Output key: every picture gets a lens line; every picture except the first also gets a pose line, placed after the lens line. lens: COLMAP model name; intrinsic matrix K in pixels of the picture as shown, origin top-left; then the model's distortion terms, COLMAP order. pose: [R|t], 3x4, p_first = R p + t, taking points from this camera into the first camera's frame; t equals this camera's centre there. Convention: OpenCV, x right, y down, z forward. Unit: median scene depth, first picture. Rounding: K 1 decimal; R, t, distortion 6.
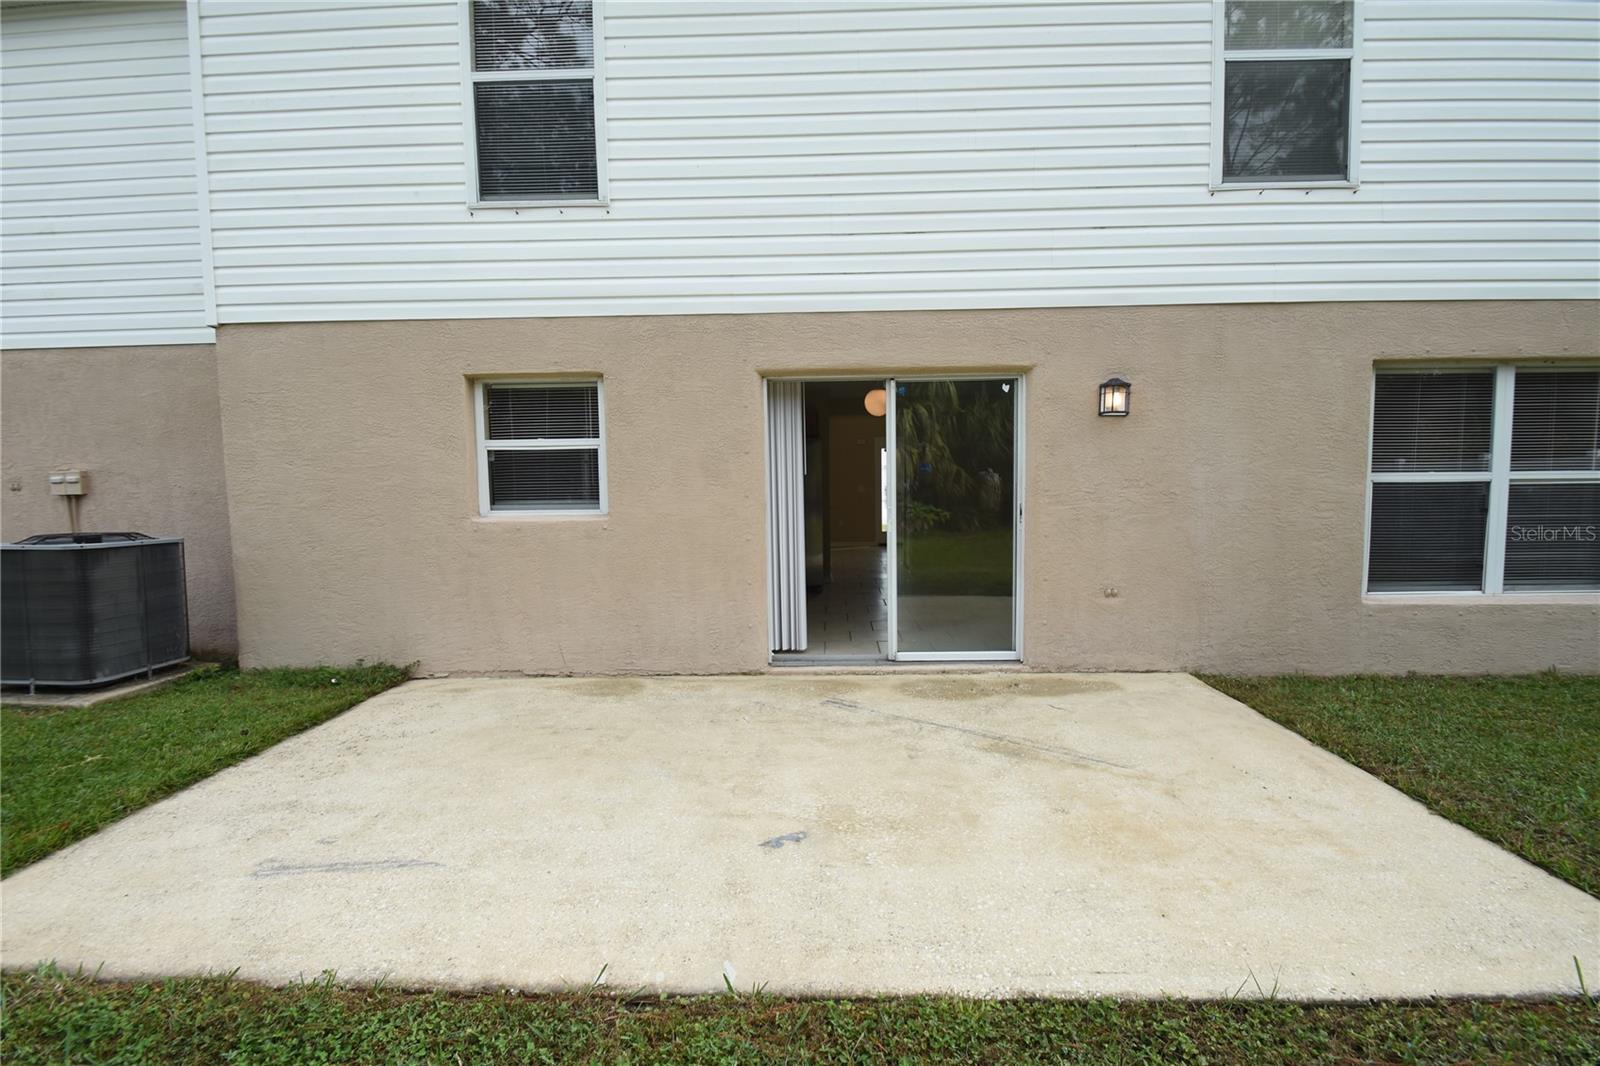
lens RADIAL K [[698.8, 0, 800.0], [0, 698.8, 533.0], [0, 0, 1]] dist [0.019988, -0.018723]
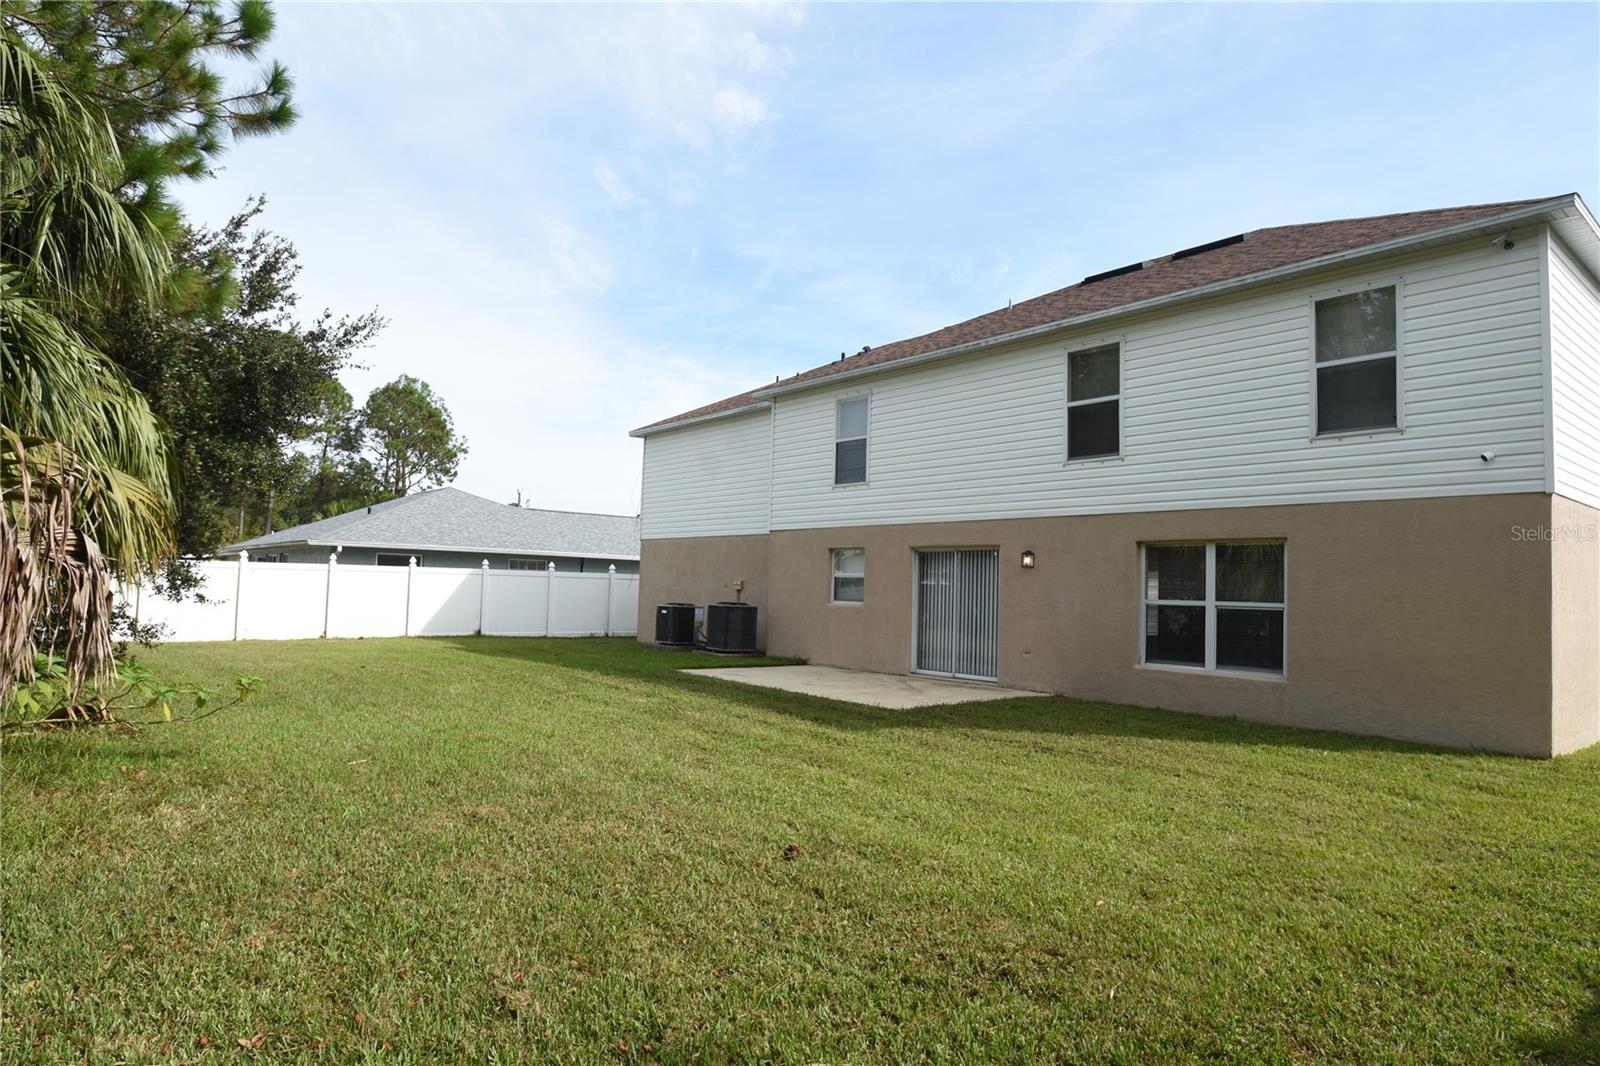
lens RADIAL K [[917.0, 0, 800.0], [0, 917.0, 533.0], [0, 0, 1]] dist [-0.001079, -0.000082]
pose [[0.661617, -0.013899, -0.749713, 2.061285], [-0.093241, 0.990543, -0.100648, 0.074603], [0.744022, 0.136495, 0.654064, -1.348621]]
